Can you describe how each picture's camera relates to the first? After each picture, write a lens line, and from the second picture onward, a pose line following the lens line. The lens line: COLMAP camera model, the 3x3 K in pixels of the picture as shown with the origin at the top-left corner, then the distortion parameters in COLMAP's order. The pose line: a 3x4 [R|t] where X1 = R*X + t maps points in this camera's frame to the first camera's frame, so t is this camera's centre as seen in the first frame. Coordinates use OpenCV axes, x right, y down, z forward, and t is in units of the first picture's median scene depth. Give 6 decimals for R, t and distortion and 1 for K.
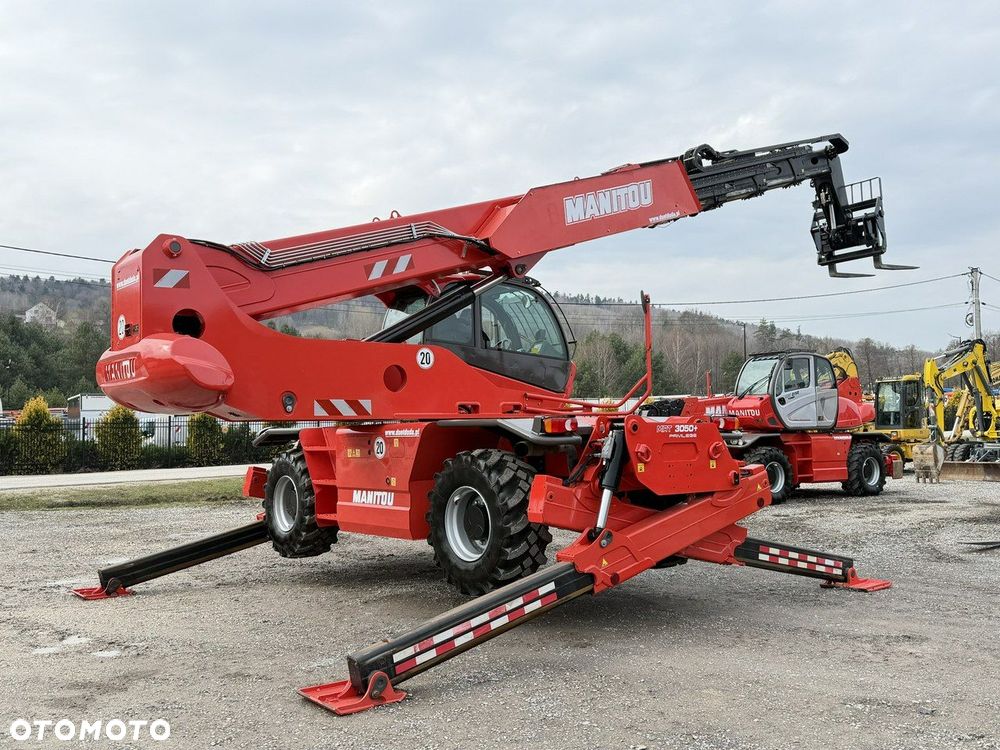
lens RADIAL K [[875.1, 0, 500.2], [0, 875.1, 389.6], [0, 0, 1]] dist [0.208349, -0.438963]
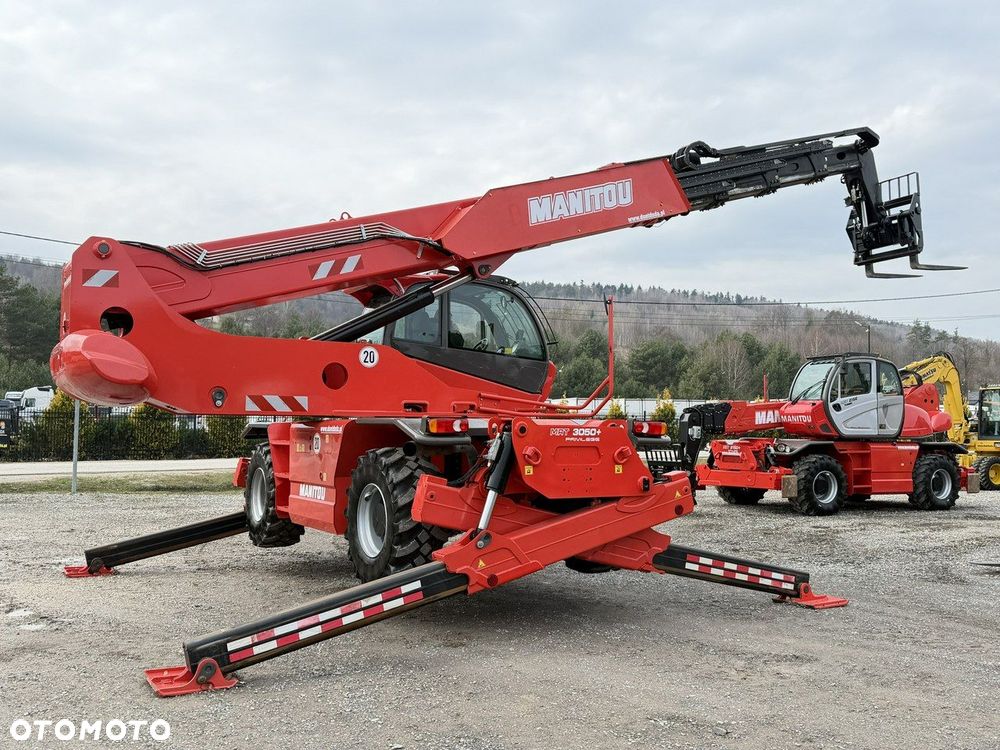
lens RADIAL K [[874.3, 0, 507.8], [0, 874.3, 389.1], [0, 0, 1]] dist [0.203272, -0.429860]
pose [[0.989580, 0.020215, -0.142555, 0.199425], [-0.020059, 0.999796, 0.002533, -0.003768], [0.142577, 0.000352, 0.989784, 0.011132]]
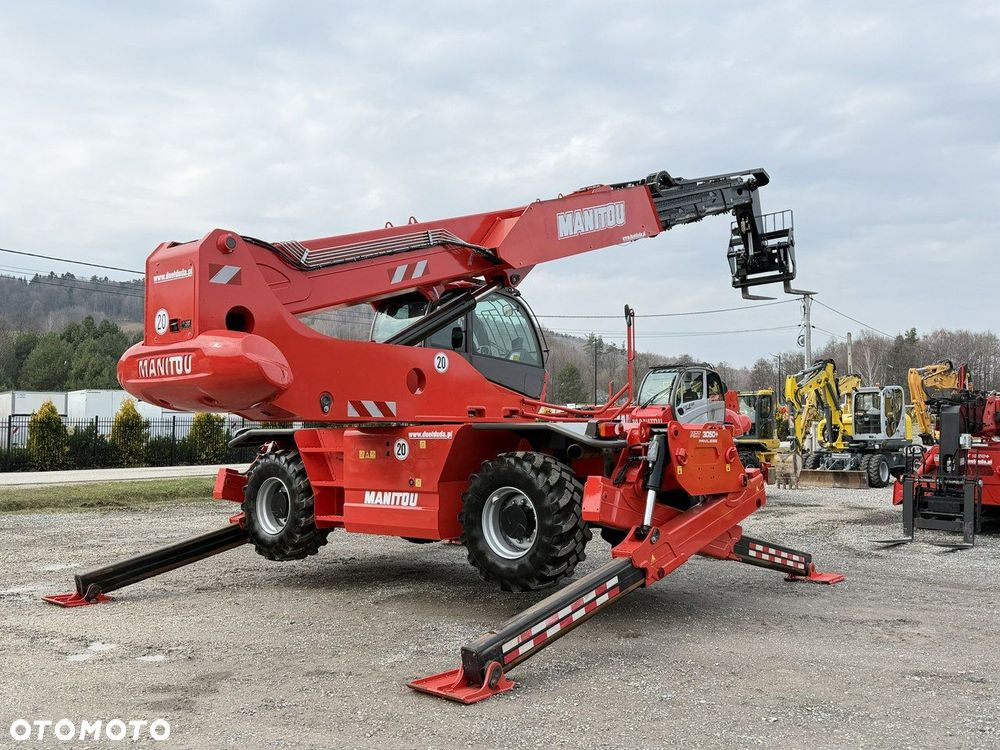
lens RADIAL K [[875.1, 0, 500.2], [0, 875.1, 389.6], [0, 0, 1]] dist [0.208349, -0.438963]
pose [[0.982051, 0.023698, 0.187119, -0.188468], [-0.022175, 0.999702, -0.010228, 0.004485], [-0.187305, 0.005895, 0.982284, -0.015358]]
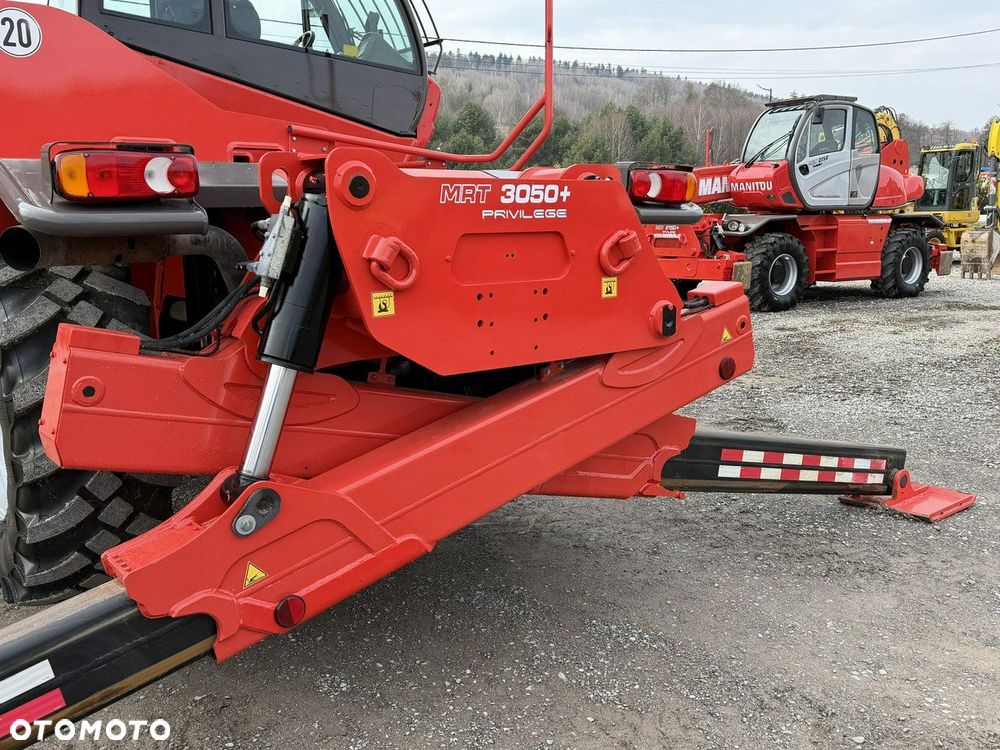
lens RADIAL K [[877.8, 0, 500.0], [0, 877.8, 375.0], [0, 0, 1]] dist [0.160757, -0.285124]
pose [[0.999827, 0.012886, -0.013380, 0.153289], [-0.009533, 0.974119, 0.225836, 0.026033], [0.015943, -0.225669, 0.974073, 0.469403]]
